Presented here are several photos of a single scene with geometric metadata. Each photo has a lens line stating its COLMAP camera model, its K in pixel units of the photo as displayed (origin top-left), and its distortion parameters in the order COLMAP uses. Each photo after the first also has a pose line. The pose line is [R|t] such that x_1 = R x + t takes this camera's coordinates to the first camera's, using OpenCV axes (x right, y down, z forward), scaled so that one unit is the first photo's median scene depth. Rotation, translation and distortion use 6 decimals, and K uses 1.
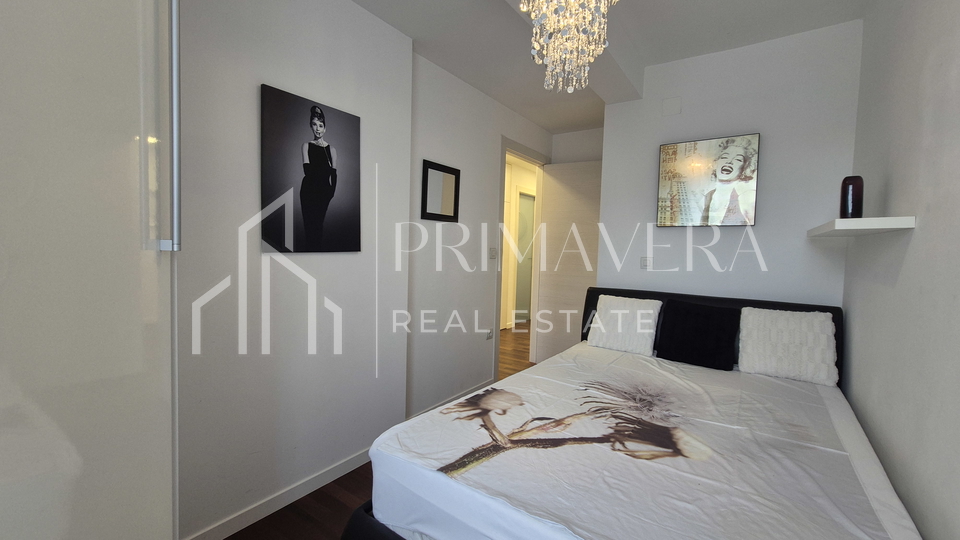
lens RADIAL K [[391.2, 0, 482.8], [0, 391.2, 267.3], [0, 0, 1]] dist [0.001701, -0.000103]
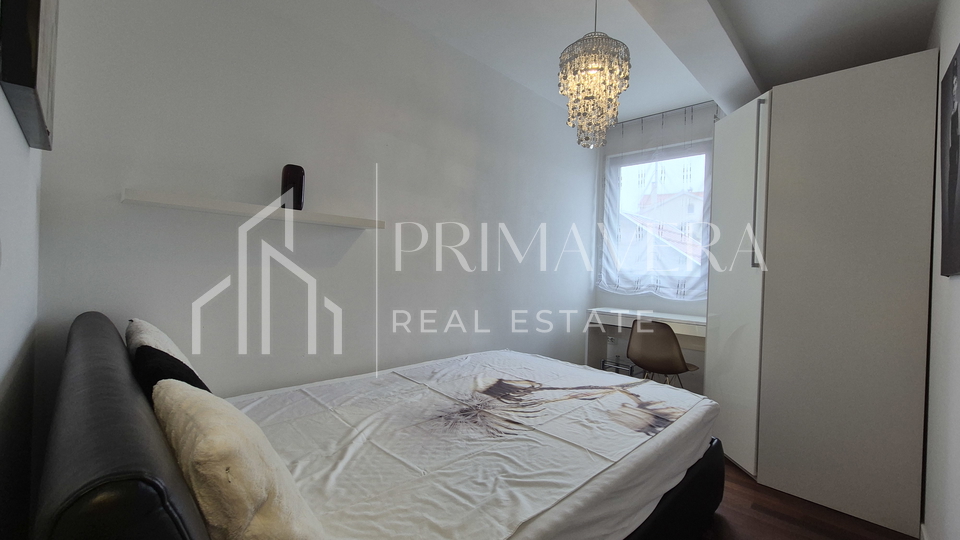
lens RADIAL K [[391.2, 0, 482.8], [0, 391.2, 267.3], [0, 0, 1]] dist [0.001701, -0.000103]
pose [[-0.982833, -0.063967, 0.173055, 0.270892], [-0.054122, 0.996668, 0.061031, -0.056377], [-0.176382, 0.050617, -0.983019, 2.083264]]
